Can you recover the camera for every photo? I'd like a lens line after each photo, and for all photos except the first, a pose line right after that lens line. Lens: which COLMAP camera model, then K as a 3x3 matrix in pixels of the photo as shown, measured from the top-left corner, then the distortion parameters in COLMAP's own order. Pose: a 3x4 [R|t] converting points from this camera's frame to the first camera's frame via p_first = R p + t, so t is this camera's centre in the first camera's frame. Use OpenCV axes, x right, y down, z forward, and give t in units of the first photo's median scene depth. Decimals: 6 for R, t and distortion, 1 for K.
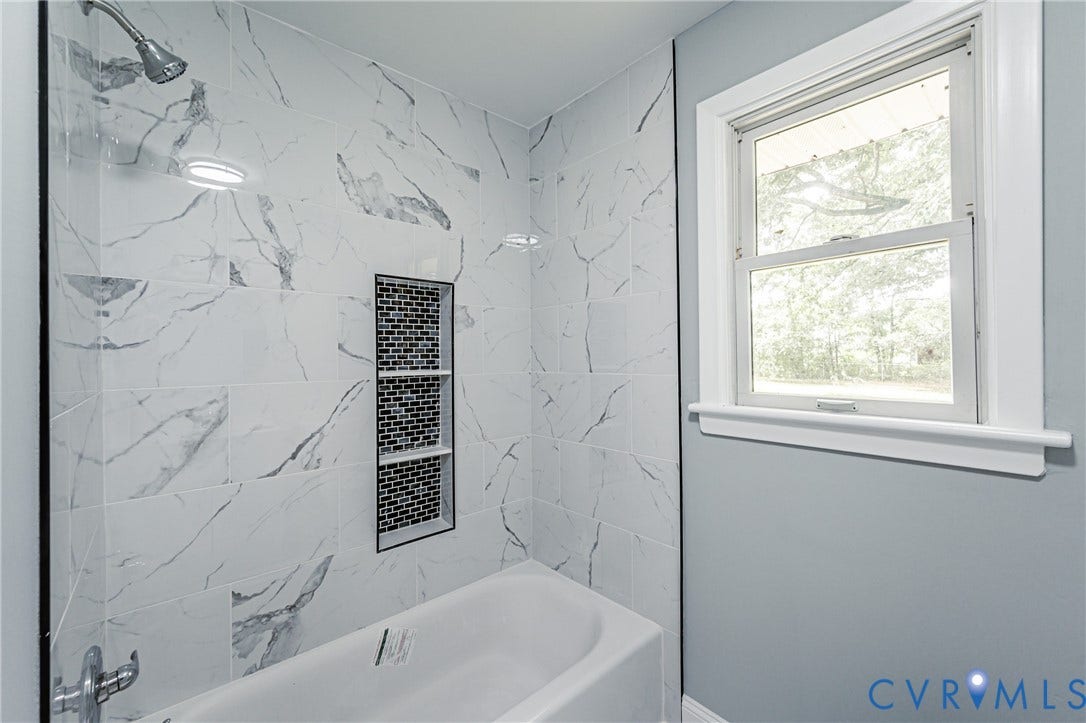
lens RADIAL K [[438.1, 0, 539.4], [0, 438.1, 354.0], [0, 0, 1]] dist [-0.000912, -0.000104]
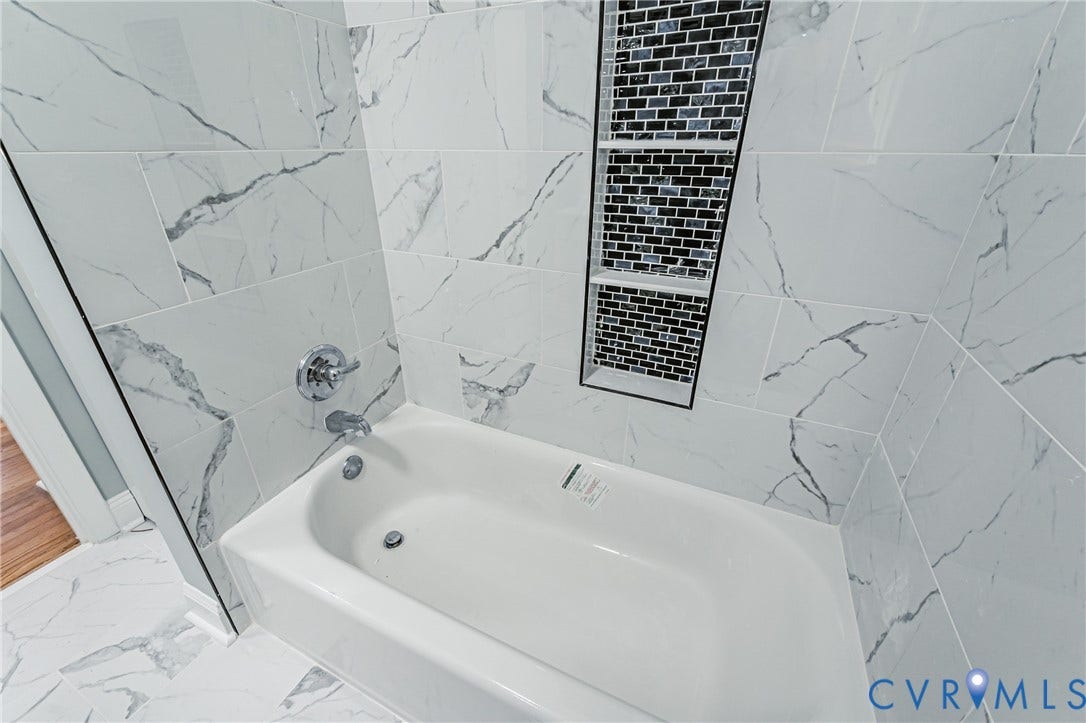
lens RADIAL K [[432.4, 0, 540.9], [0, 432.4, 357.4], [0, 0, 1]] dist [0.000141, 0.000351]
pose [[0.404008, 0.412339, -0.816550, 0.222572], [-0.003439, 0.893321, 0.449405, 0.038334], [0.914749, -0.178755, 0.362327, 0.590136]]
